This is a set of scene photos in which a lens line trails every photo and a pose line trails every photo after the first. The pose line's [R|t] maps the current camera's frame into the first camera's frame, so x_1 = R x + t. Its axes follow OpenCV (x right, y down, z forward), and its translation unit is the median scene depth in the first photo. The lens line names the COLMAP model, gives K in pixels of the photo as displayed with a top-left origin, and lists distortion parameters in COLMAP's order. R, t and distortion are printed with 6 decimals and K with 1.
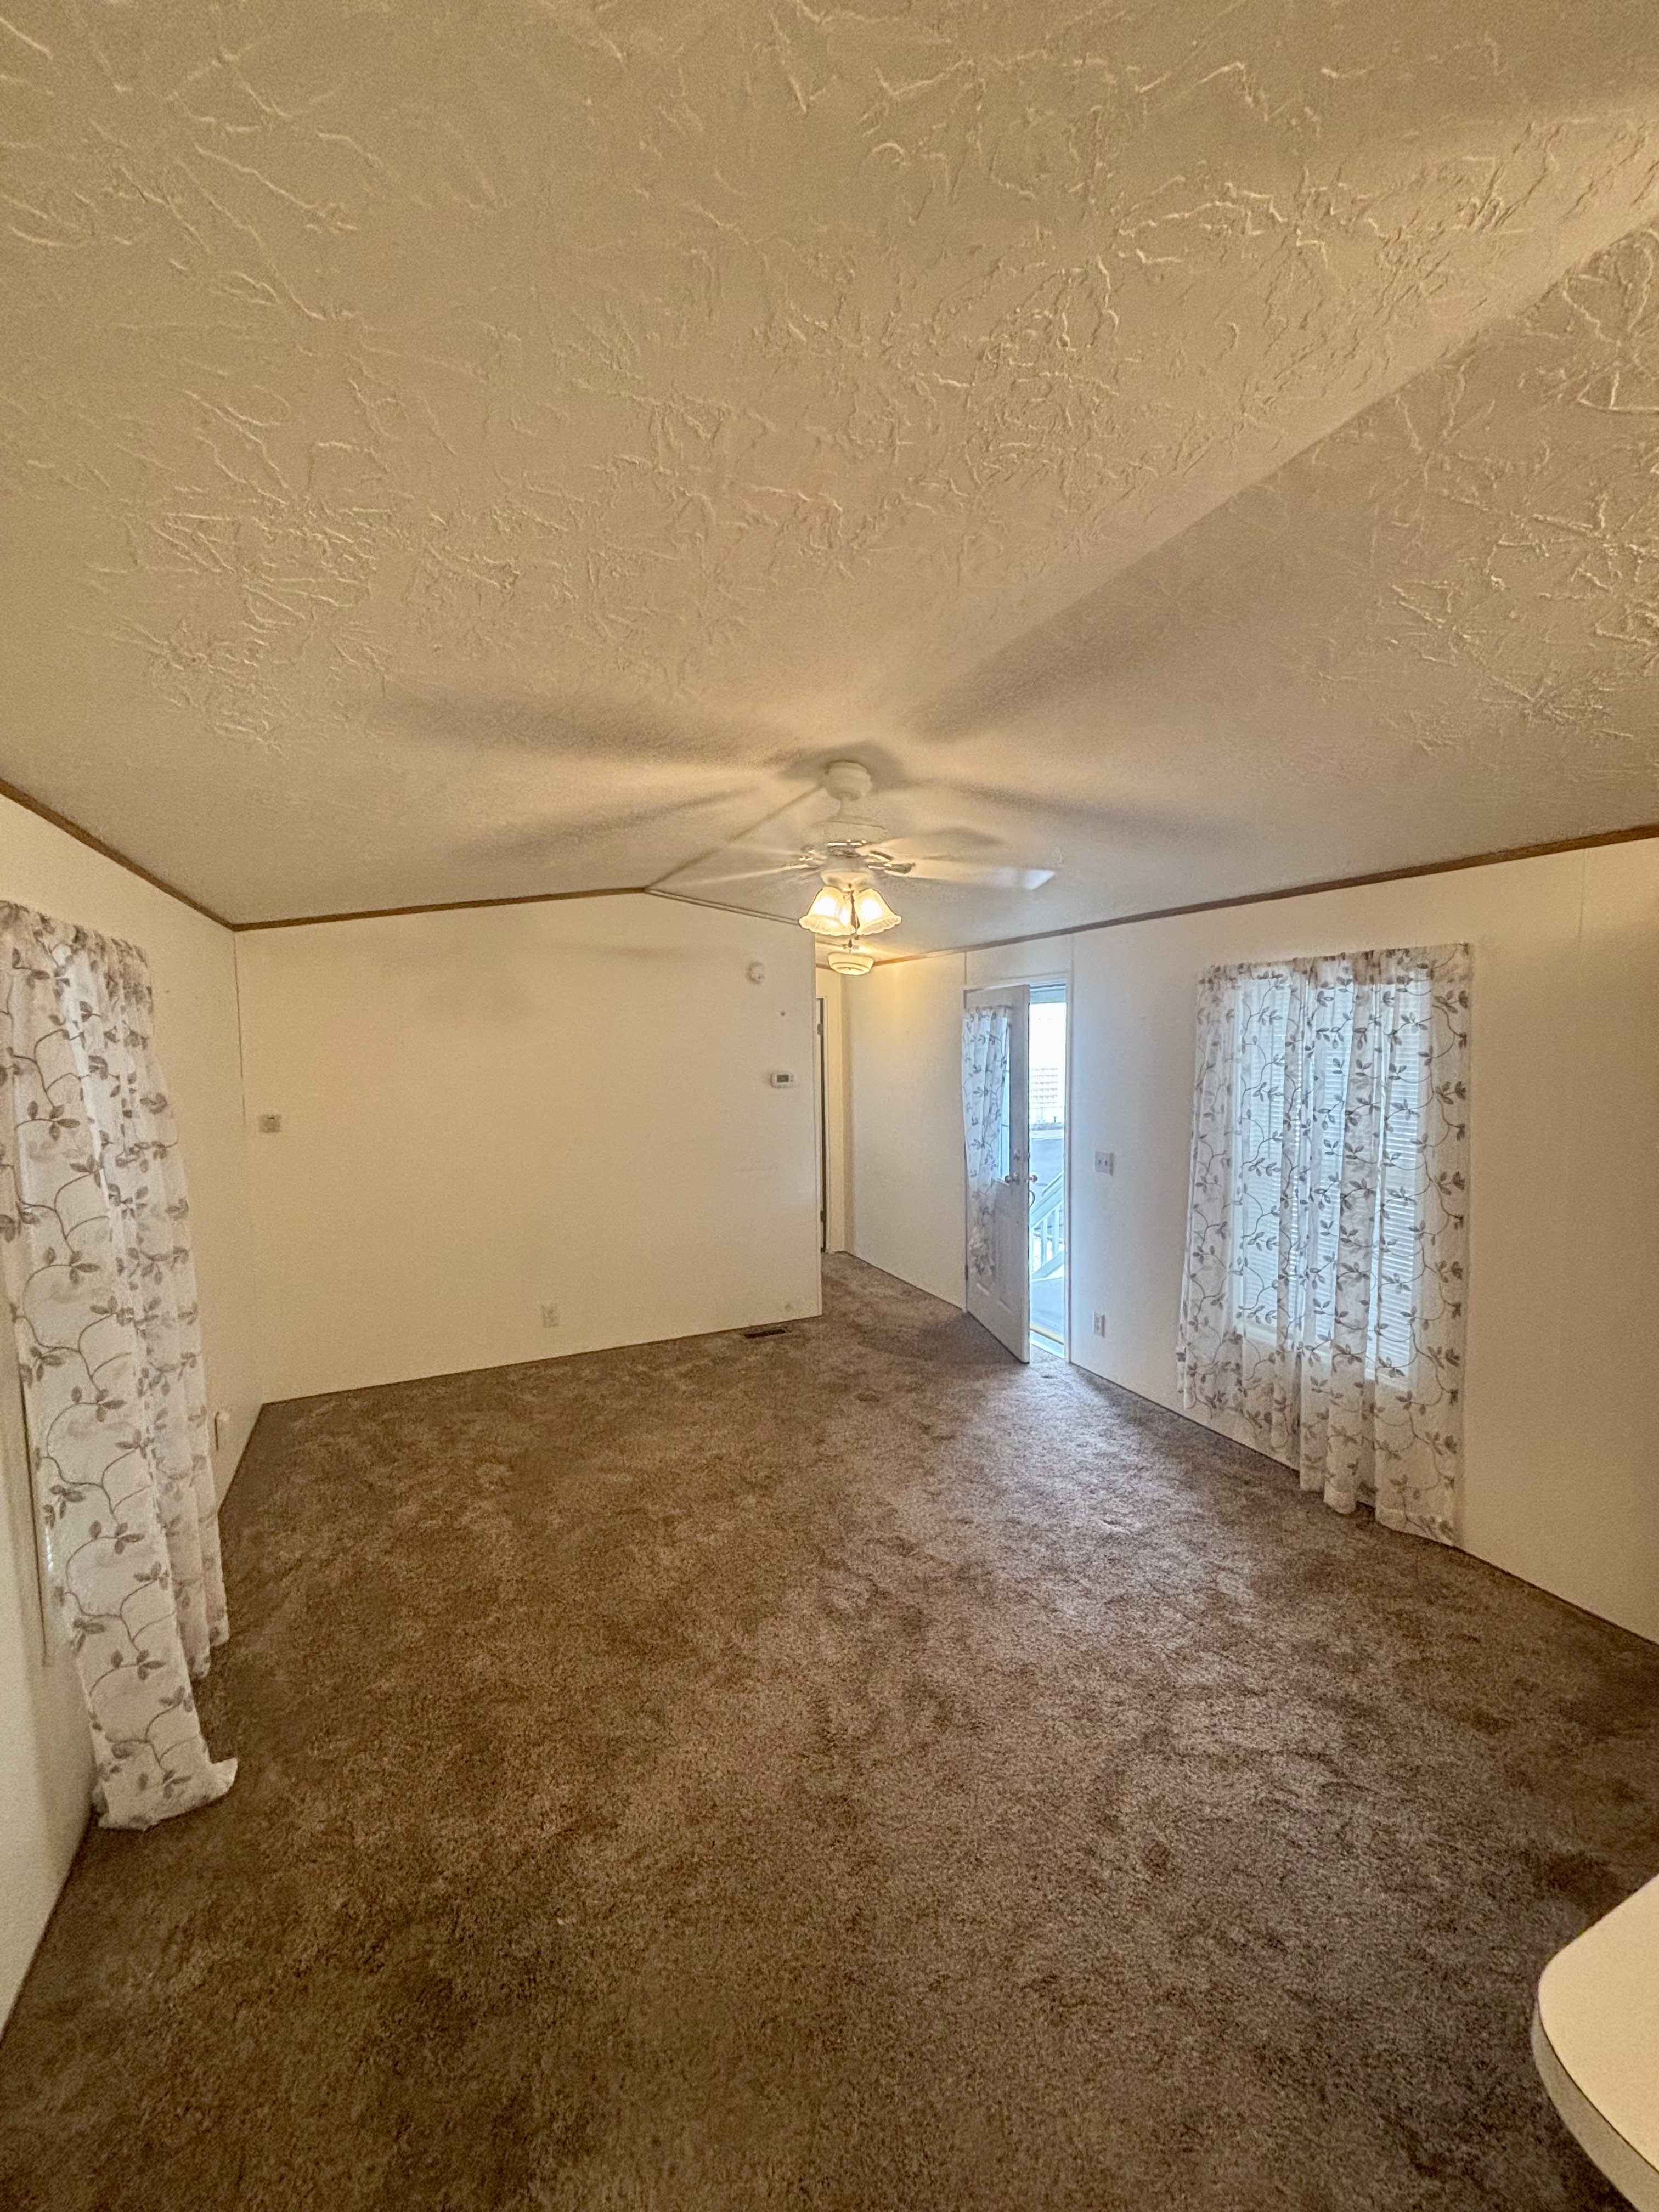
lens RADIAL K [[890.9, 0, 829.5], [0, 890.9, 1106.0], [0, 0, 1]] dist [-0.015906, 0.012000]
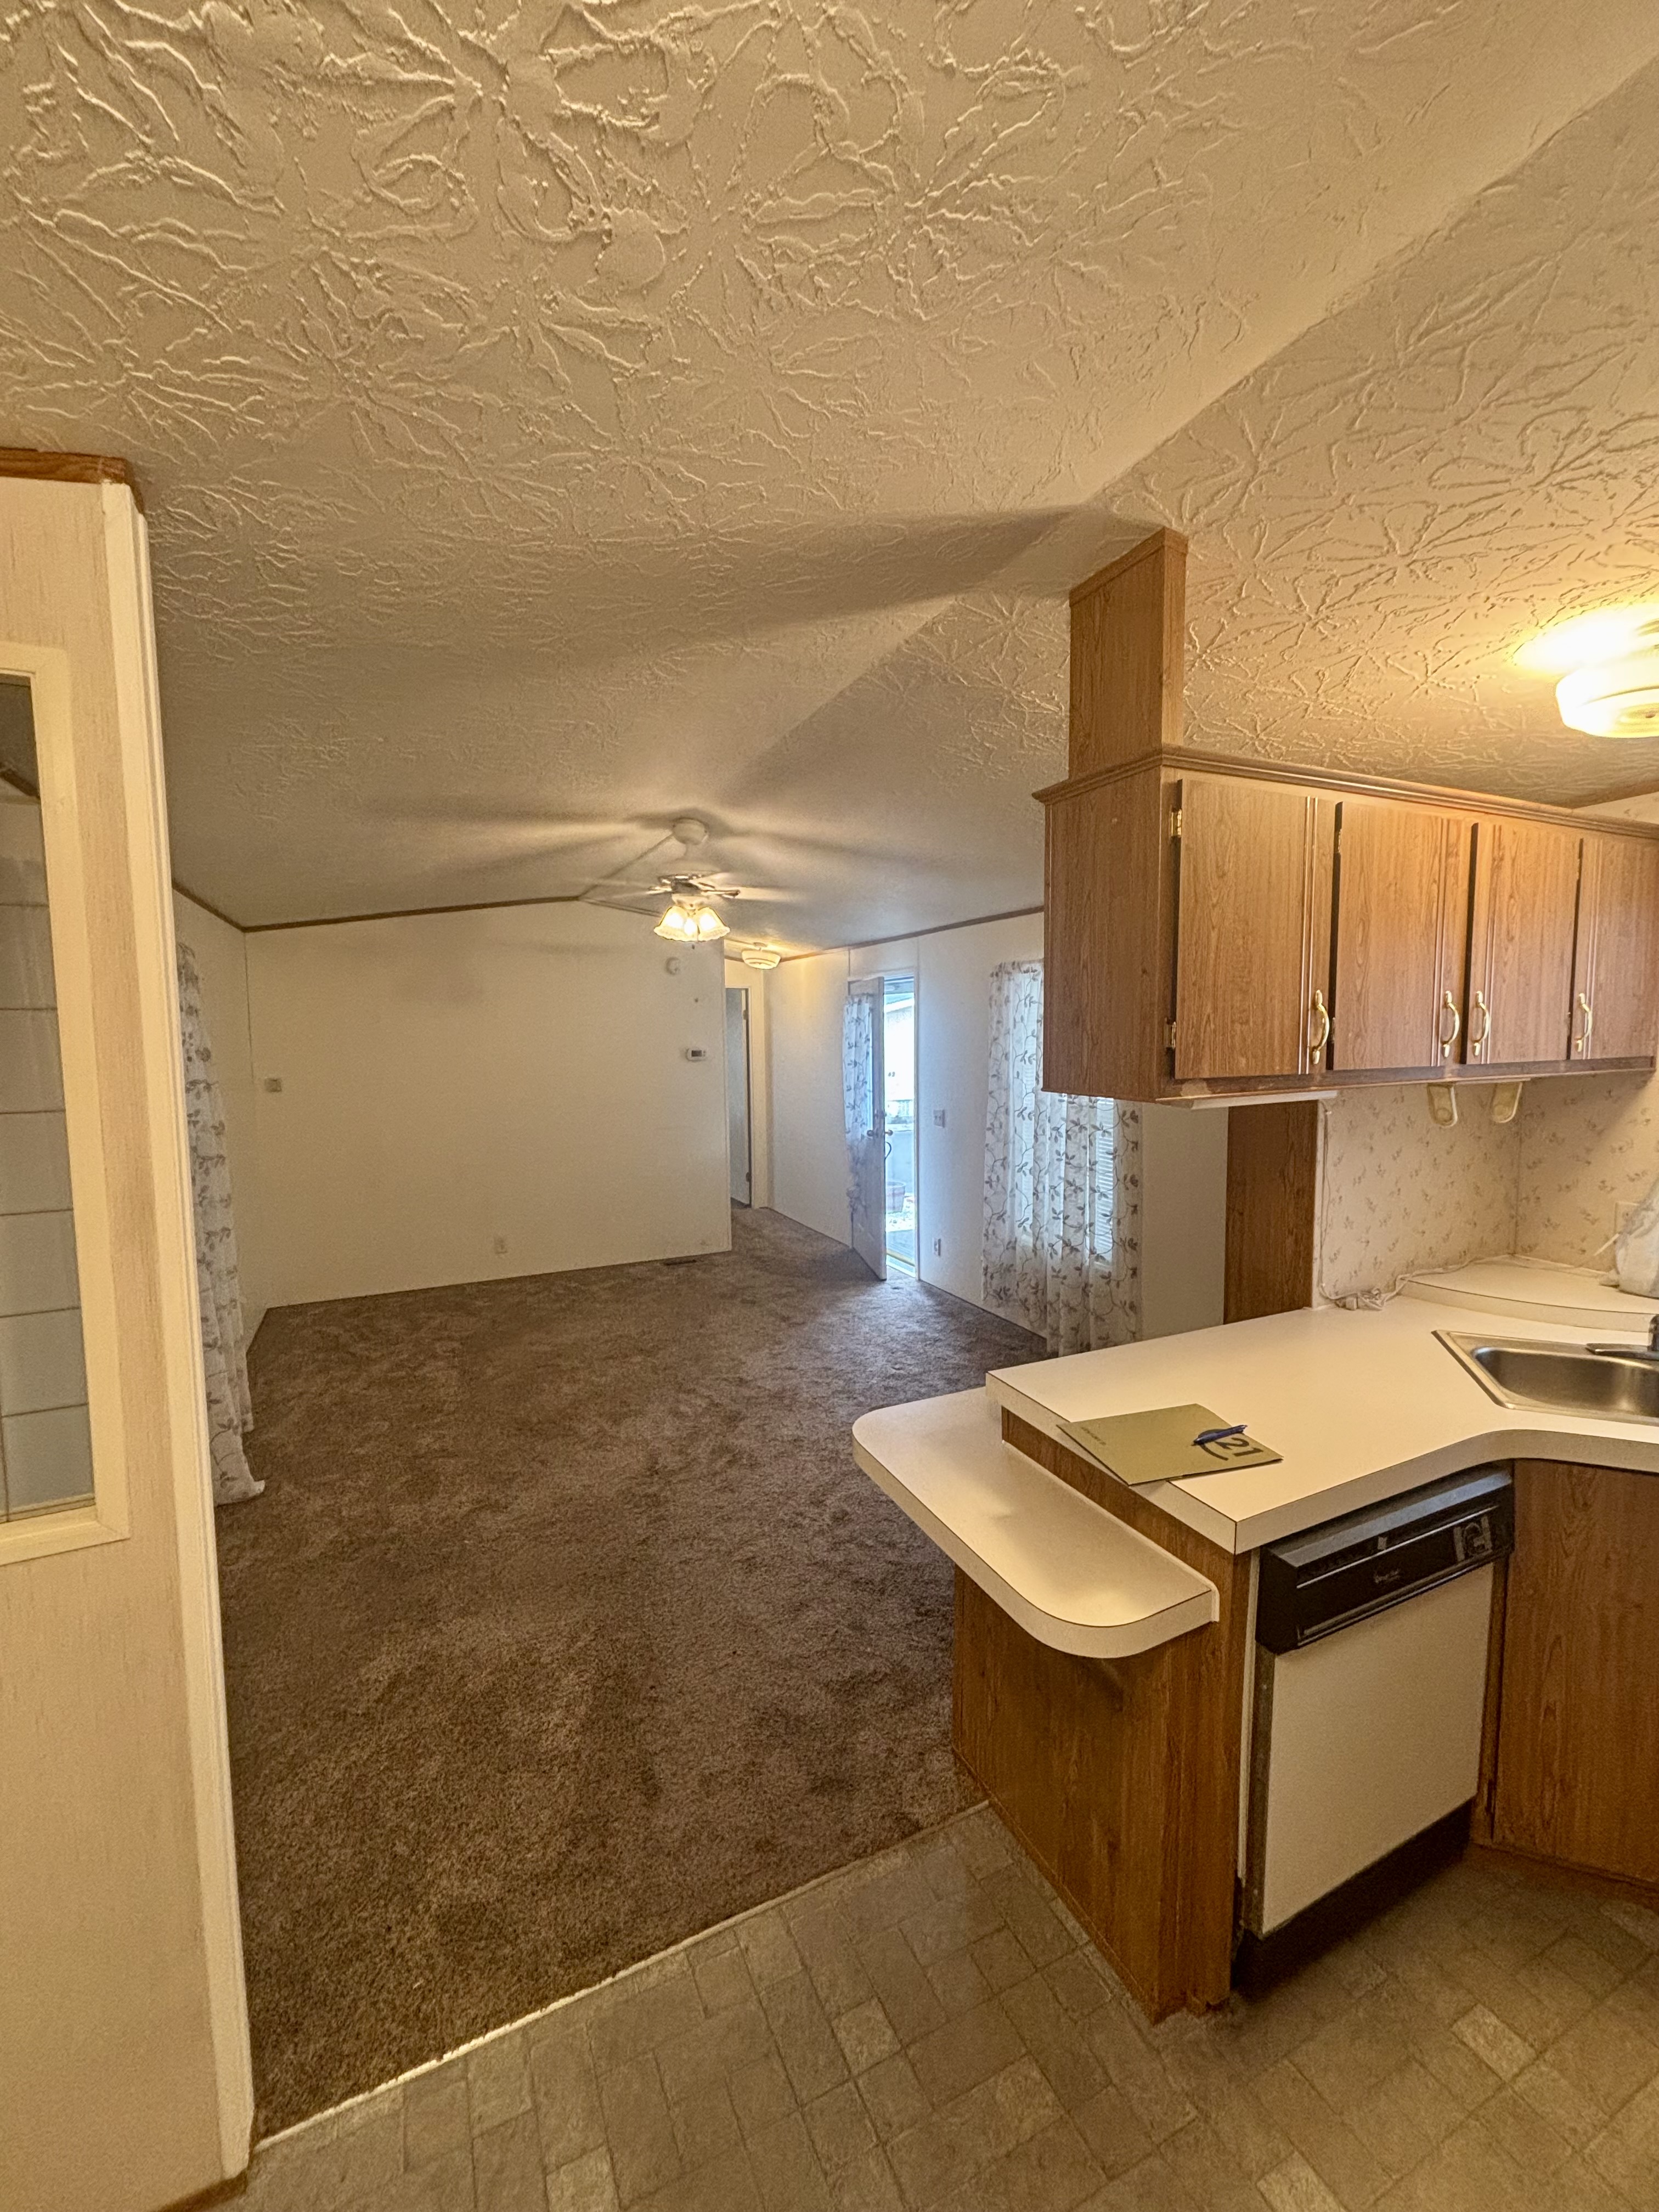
lens RADIAL K [[881.8, 0, 829.5], [0, 881.8, 1106.0], [0, 0, 1]] dist [-0.001351, -0.000011]
pose [[0.999908, 0.000051, 0.013576, 0.178332], [-0.000172, 0.999960, 0.008894, 0.046570], [-0.013575, -0.008896, 0.999868, -0.327203]]
